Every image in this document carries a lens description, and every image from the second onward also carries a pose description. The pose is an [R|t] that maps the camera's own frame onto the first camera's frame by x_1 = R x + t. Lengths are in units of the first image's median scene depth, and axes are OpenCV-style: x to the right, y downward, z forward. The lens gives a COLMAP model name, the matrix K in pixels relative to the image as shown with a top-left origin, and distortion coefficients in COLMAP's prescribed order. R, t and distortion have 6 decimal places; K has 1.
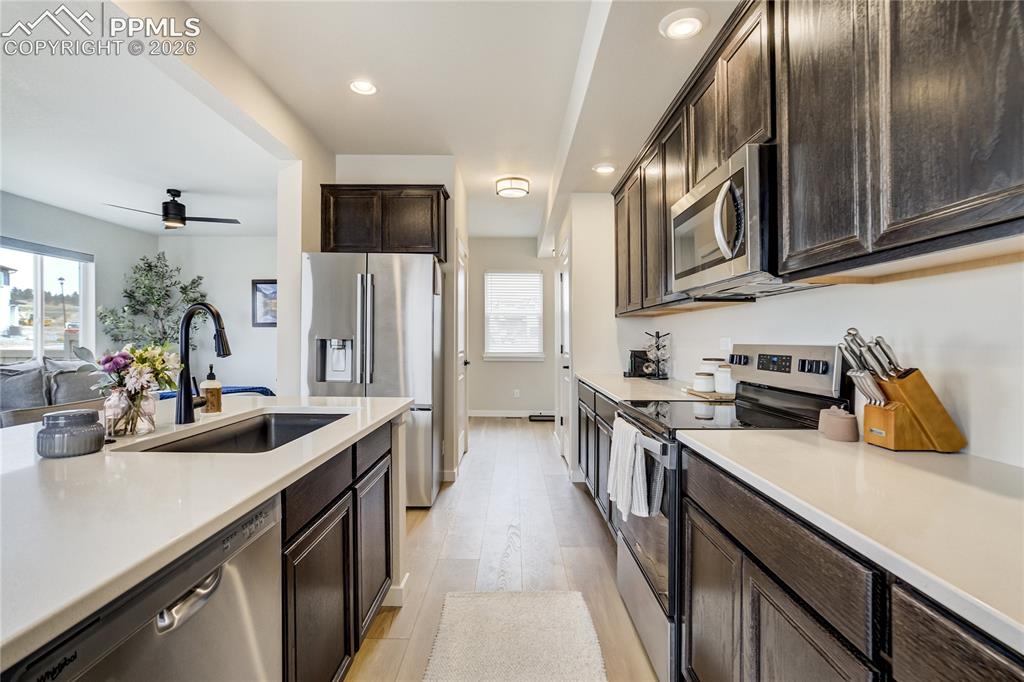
lens RADIAL K [[486.1, 0, 514.1], [0, 486.1, 342.4], [0, 0, 1]] dist [-0.022328, -0.000093]
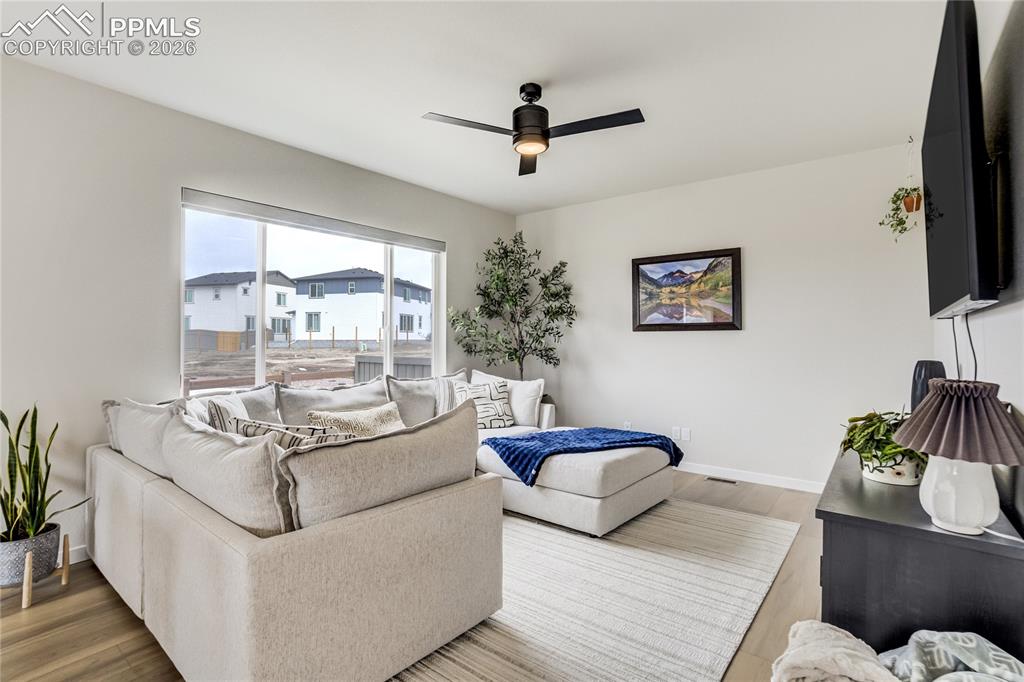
lens RADIAL K [[486.1, 0, 514.1], [0, 486.1, 342.4], [0, 0, 1]] dist [-0.022328, -0.000093]
pose [[0.791812, -0.001791, -0.610762, -0.290320], [-0.003669, 0.999964, -0.007689, -0.013068], [0.610753, 0.008329, 0.791777, 0.414696]]
